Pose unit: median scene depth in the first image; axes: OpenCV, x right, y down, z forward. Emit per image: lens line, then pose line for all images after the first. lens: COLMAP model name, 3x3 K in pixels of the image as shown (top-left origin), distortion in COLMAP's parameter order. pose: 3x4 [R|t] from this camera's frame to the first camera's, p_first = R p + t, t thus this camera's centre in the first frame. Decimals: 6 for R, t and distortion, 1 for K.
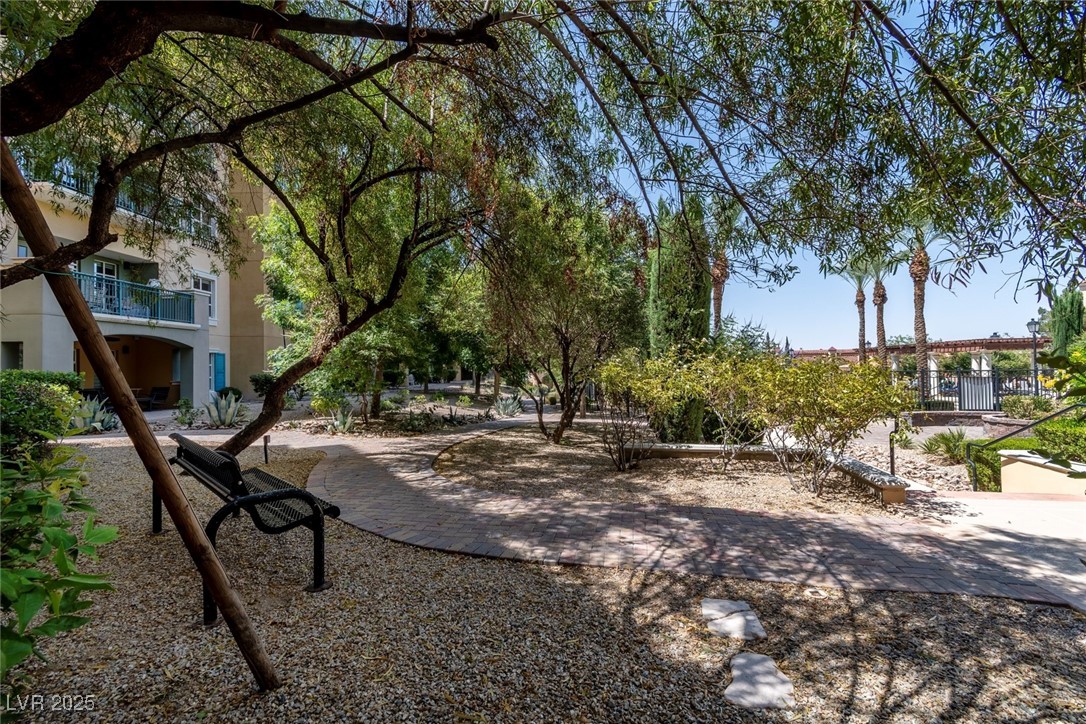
lens RADIAL K [[472.2, 0, 541.7], [0, 472.2, 360.5], [0, 0, 1]] dist [-0.000112, -0.000300]
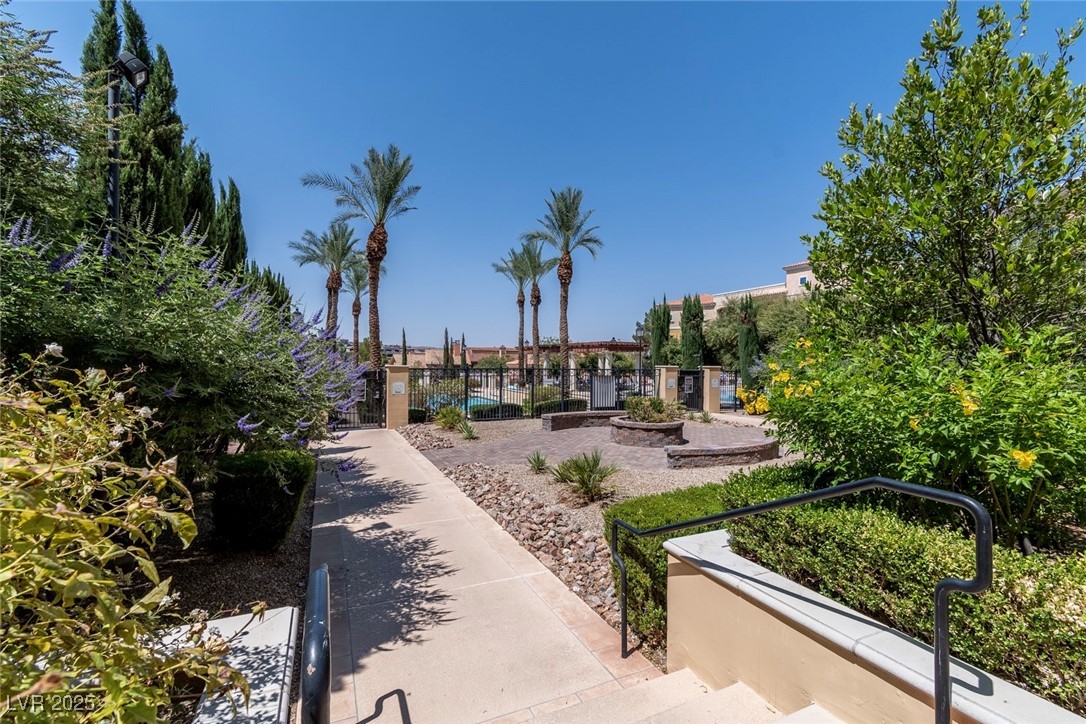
lens RADIAL K [[472.2, 0, 543.3], [0, 472.2, 363.2], [0, 0, 1]] dist [-0.000112, -0.000300]
pose [[0.808416, 0.019391, 0.588293, 0.129081], [-0.029805, 0.999524, 0.008012, 0.002200], [-0.587857, -0.024011, 0.808608, 0.152766]]
